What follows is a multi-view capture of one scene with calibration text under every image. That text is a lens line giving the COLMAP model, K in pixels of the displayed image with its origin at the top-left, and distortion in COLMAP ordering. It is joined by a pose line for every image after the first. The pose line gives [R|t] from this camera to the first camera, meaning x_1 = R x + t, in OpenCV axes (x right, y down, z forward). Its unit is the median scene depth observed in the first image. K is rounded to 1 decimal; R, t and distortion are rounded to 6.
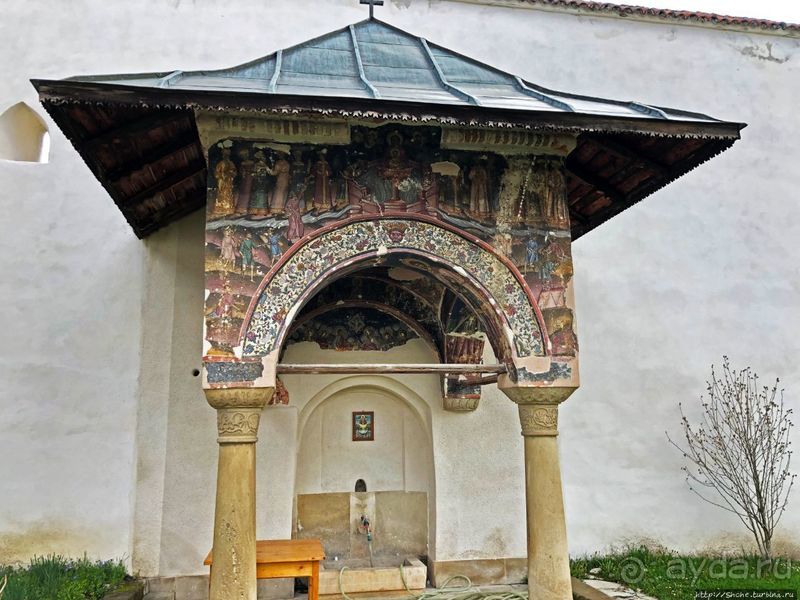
lens RADIAL K [[652.5, 0, 397.5], [0, 652.5, 289.0], [0, 0, 1]] dist [0.015129, 0.005279]
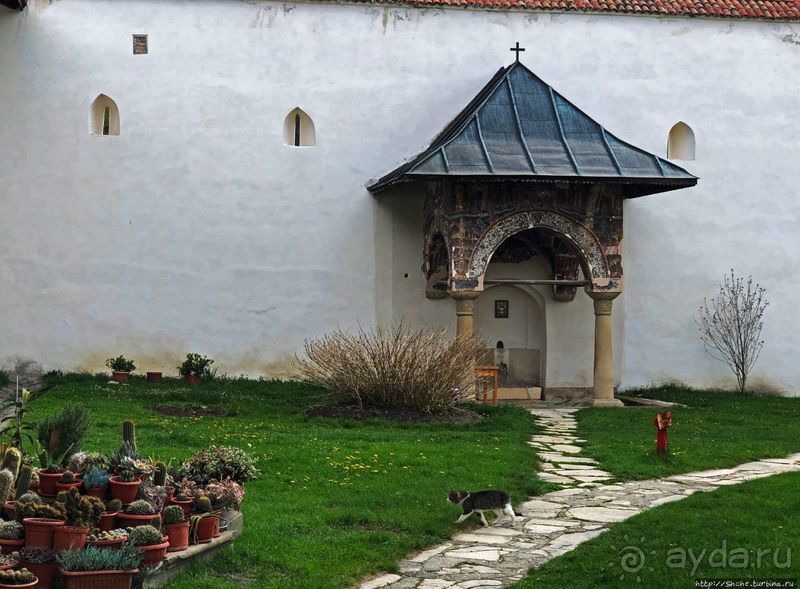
lens RADIAL K [[1368.2, 0, 400.0], [0, 1368.2, 294.5], [0, 0, 1]] dist [0.035371, 0.144584]
pose [[0.999822, 0.016954, -0.008328, -0.388734], [-0.015048, 0.981400, 0.191384, -0.654522], [0.011417, -0.191225, 0.981480, -3.233610]]
